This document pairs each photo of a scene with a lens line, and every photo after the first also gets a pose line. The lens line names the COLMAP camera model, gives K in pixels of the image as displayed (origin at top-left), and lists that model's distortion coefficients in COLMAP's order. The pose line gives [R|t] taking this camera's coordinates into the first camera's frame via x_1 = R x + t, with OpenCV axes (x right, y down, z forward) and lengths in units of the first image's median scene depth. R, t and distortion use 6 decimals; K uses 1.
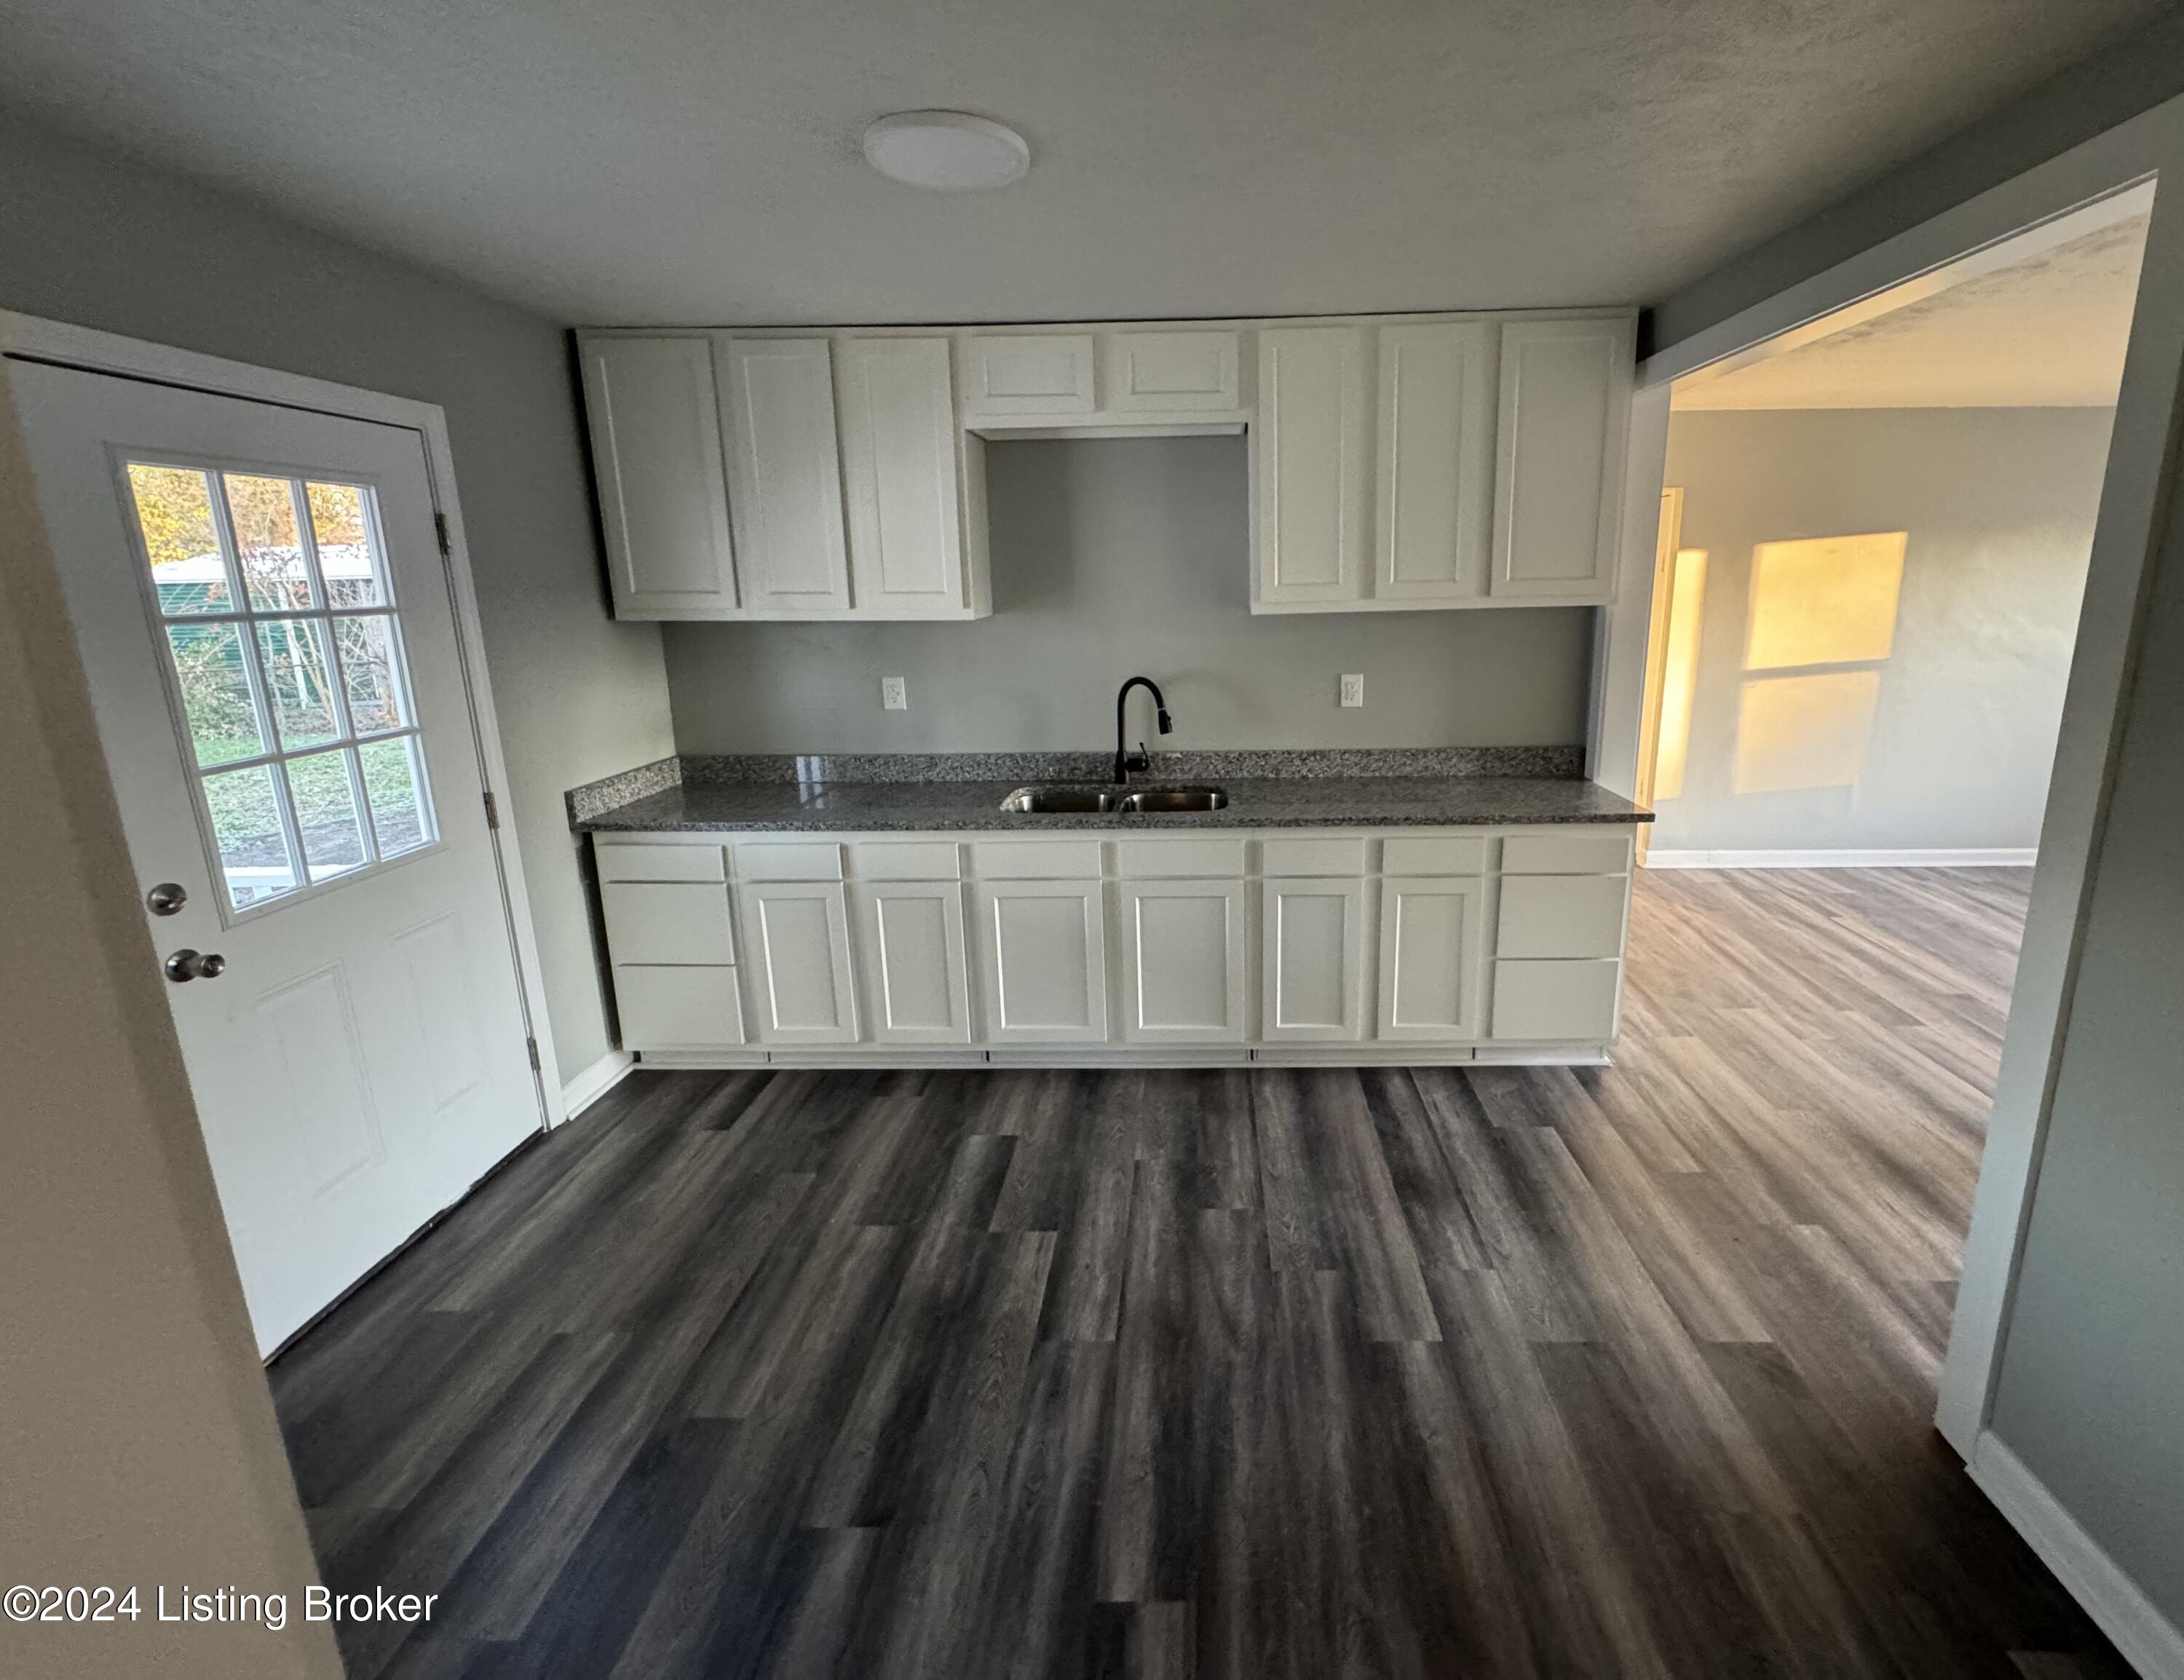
lens RADIAL K [[964.9, 0, 1181.7], [0, 964.9, 776.1], [0, 0, 1]] dist [-0.002872, 0.000370]
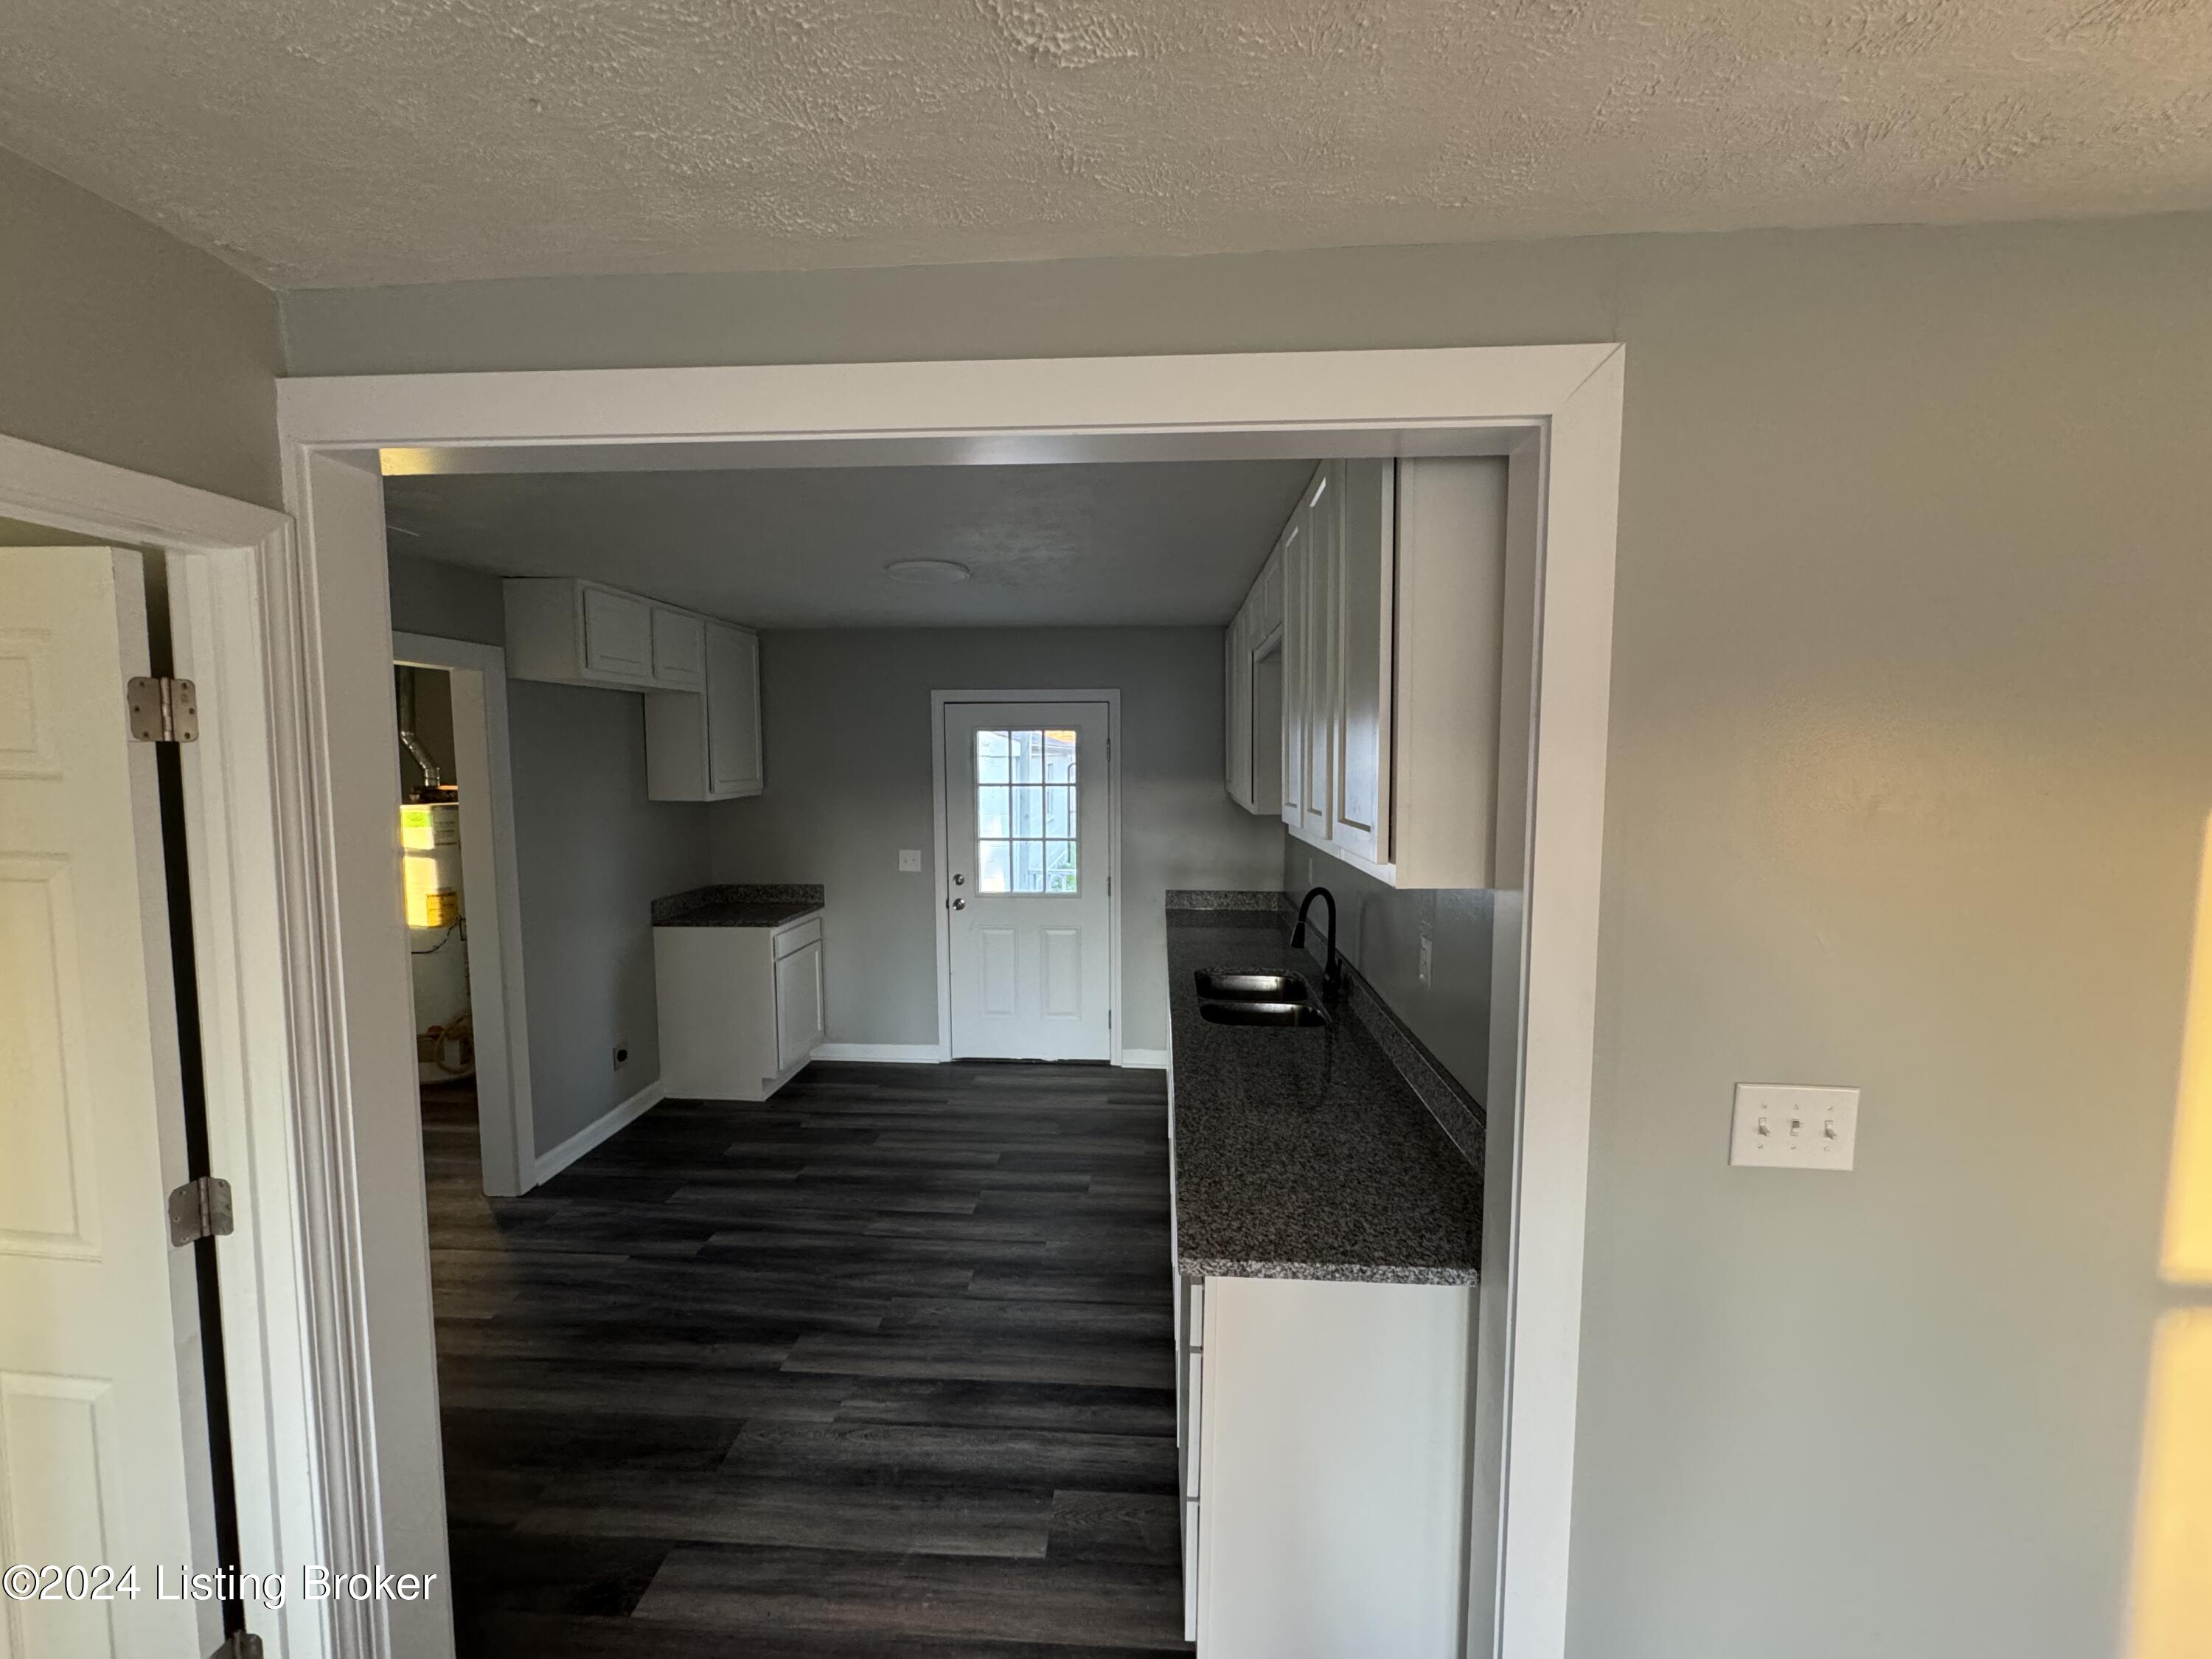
lens RADIAL K [[880.2, 0, 1106.6], [0, 880.2, 828.6], [0, 0, 1]] dist [-0.000563, -0.000247]
pose [[-0.046480, 0.095610, -0.994333, 1.223696], [-0.203103, 0.973712, 0.103121, -0.306344], [0.978054, 0.206745, -0.025839, 1.175716]]
